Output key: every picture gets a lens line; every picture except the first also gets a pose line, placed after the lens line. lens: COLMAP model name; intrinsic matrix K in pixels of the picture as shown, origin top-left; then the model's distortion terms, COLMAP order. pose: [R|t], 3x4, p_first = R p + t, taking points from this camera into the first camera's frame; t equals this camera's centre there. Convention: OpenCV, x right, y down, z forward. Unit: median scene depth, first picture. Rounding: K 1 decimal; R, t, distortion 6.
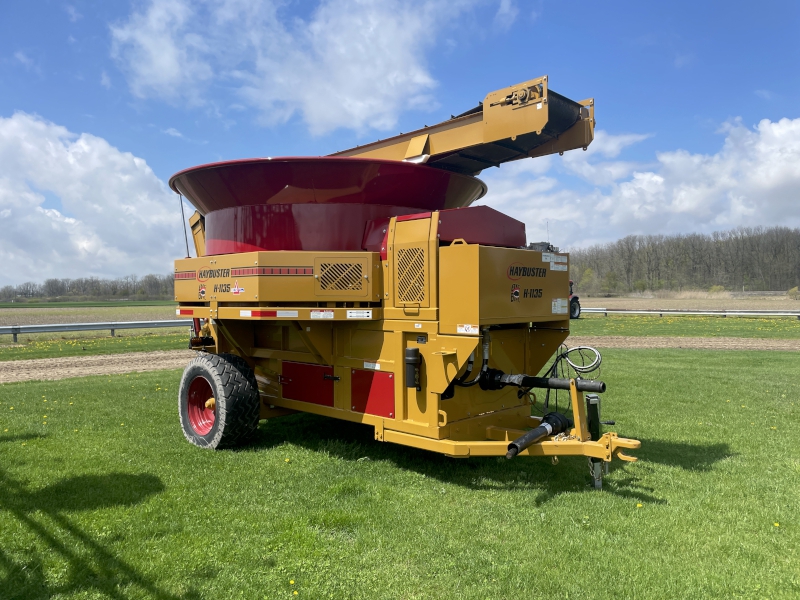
lens RADIAL K [[603.8, 0, 420.4], [0, 603.8, 299.3], [0, 0, 1]] dist [0.026912, -0.003691]
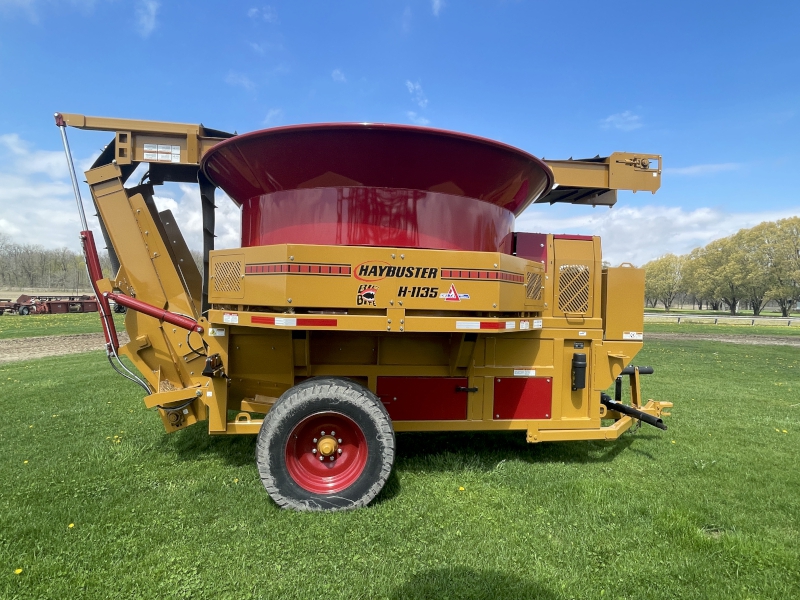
lens RADIAL K [[444.8, 0, 400.0], [0, 444.8, 300.0], [0, 0, 1]] dist [0.000161, 0.001126]
pose [[0.623948, 0.024697, 0.781076, -0.834307], [-0.026625, 0.999592, -0.010337, -0.001843], [-0.781013, -0.014346, 0.624351, 0.703050]]
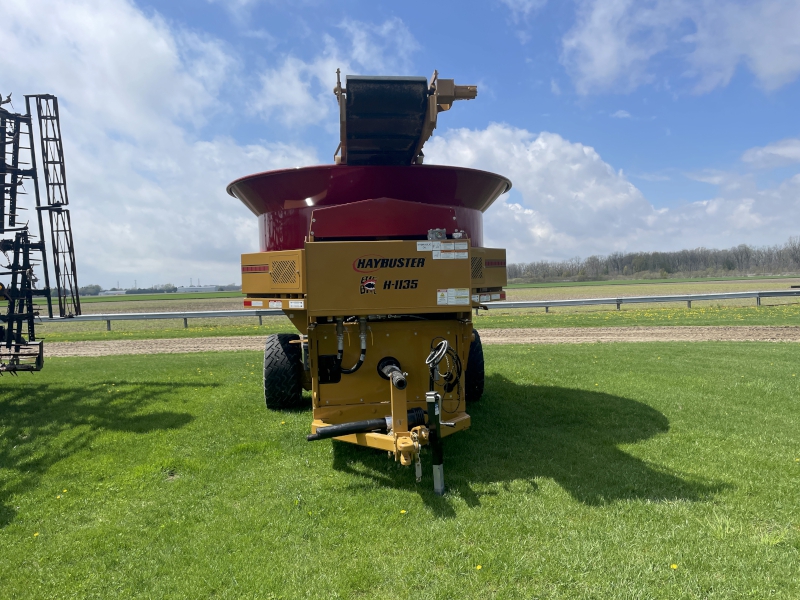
lens RADIAL K [[603.8, 0, 420.4], [0, 603.8, 299.3], [0, 0, 1]] dist [0.026912, -0.003691]
pose [[0.767798, 0.002690, -0.640687, 0.600202], [0.018923, 0.999460, 0.026874, -0.008273], [0.640413, -0.032758, 0.767332, 0.192037]]
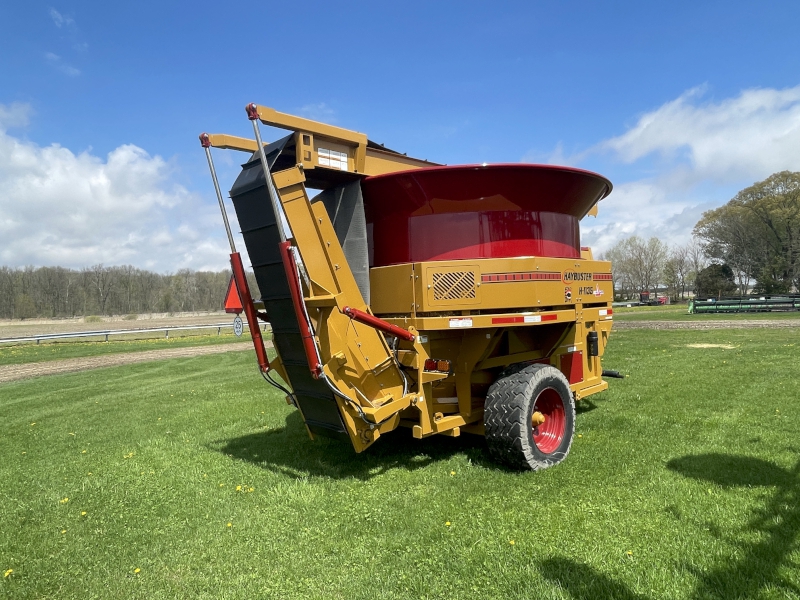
lens RADIAL K [[530.0, 0, 408.3], [0, 530.0, 299.6], [0, 0, 1]] dist [0.006659, -0.000499]
pose [[0.029115, 0.016903, 0.999433, -1.349535], [0.050805, 0.998540, -0.018368, -0.001678], [-0.998284, 0.051311, 0.028214, 1.365913]]
